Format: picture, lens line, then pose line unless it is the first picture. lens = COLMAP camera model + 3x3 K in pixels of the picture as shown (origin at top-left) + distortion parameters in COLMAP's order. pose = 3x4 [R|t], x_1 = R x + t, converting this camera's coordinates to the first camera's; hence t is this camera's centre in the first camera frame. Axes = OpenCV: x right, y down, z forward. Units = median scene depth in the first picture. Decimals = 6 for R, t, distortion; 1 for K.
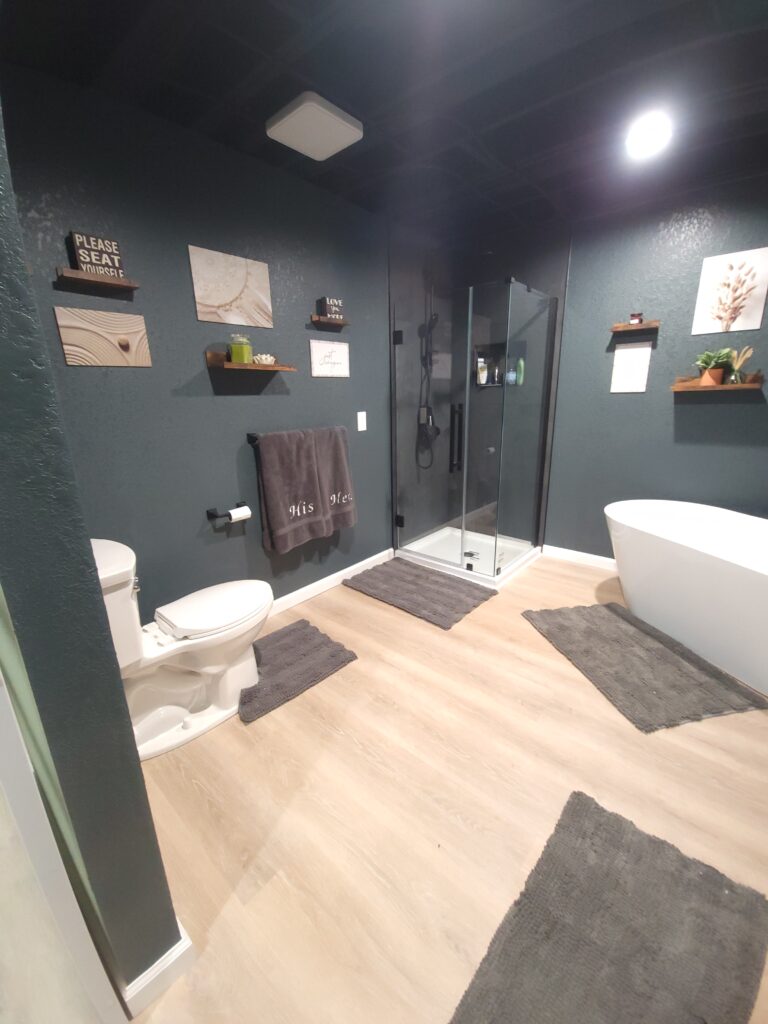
lens RADIAL K [[412.8, 0, 387.6], [0, 412.8, 509.8], [0, 0, 1]] dist [-0.000527, -0.000321]
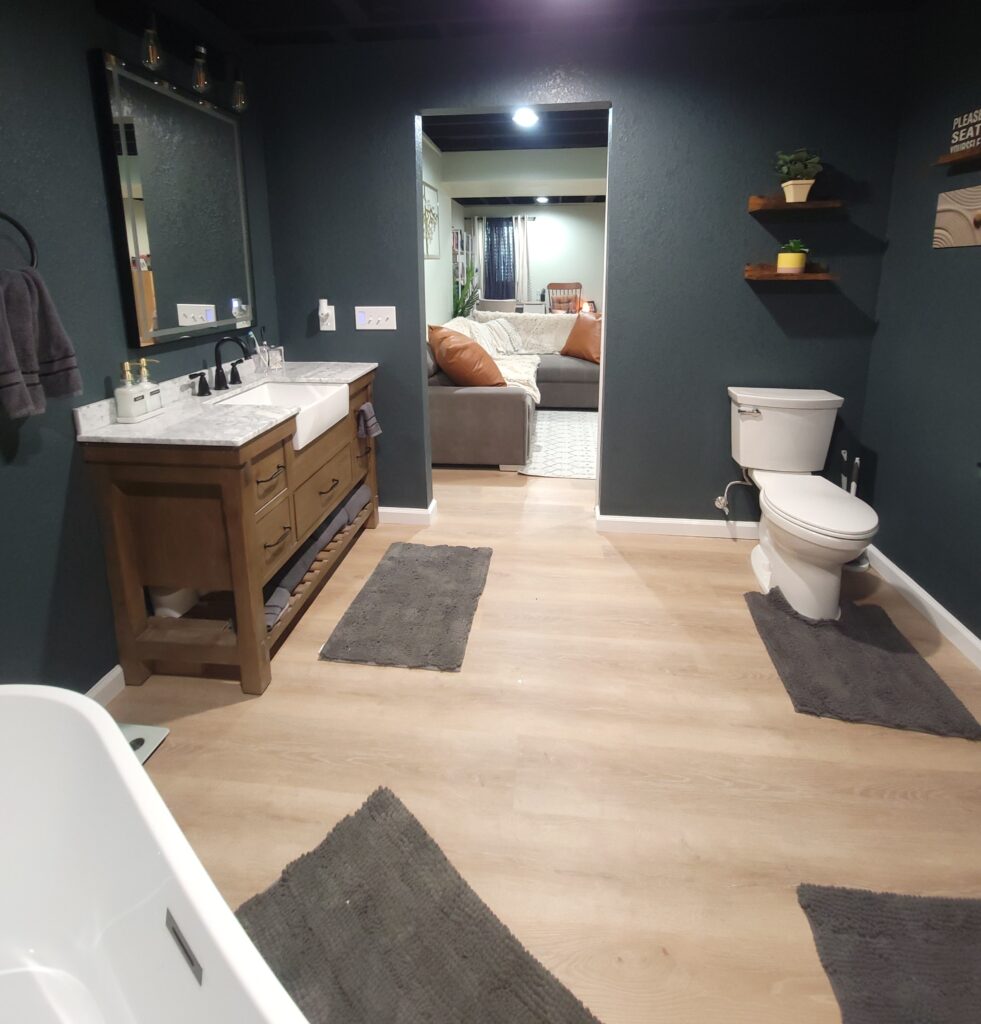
lens RADIAL K [[536.9, 0, 492.3], [0, 536.9, 364.4], [0, 0, 1]] dist [0.001057, 0.000309]
pose [[-0.826670, 0.126953, -0.548178, 0.619553], [-0.133387, 0.902233, 0.410101, -0.340796], [0.546648, 0.412138, -0.728916, 1.035740]]
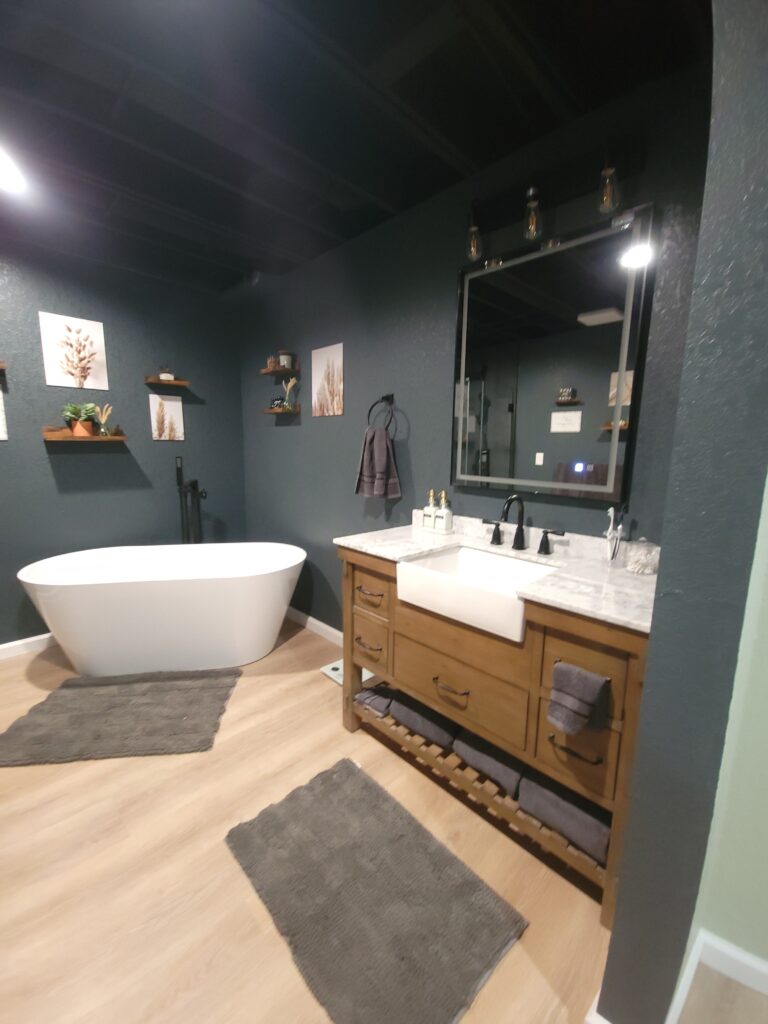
lens RADIAL K [[412.8, 0, 387.6], [0, 412.8, 509.8], [0, 0, 1]] dist [-0.000527, -0.000321]
pose [[0.071352, -0.127763, 0.989235, -0.231409], [0.255437, 0.961031, 0.105696, -0.038251], [-0.964189, 0.245146, 0.101207, 0.208223]]
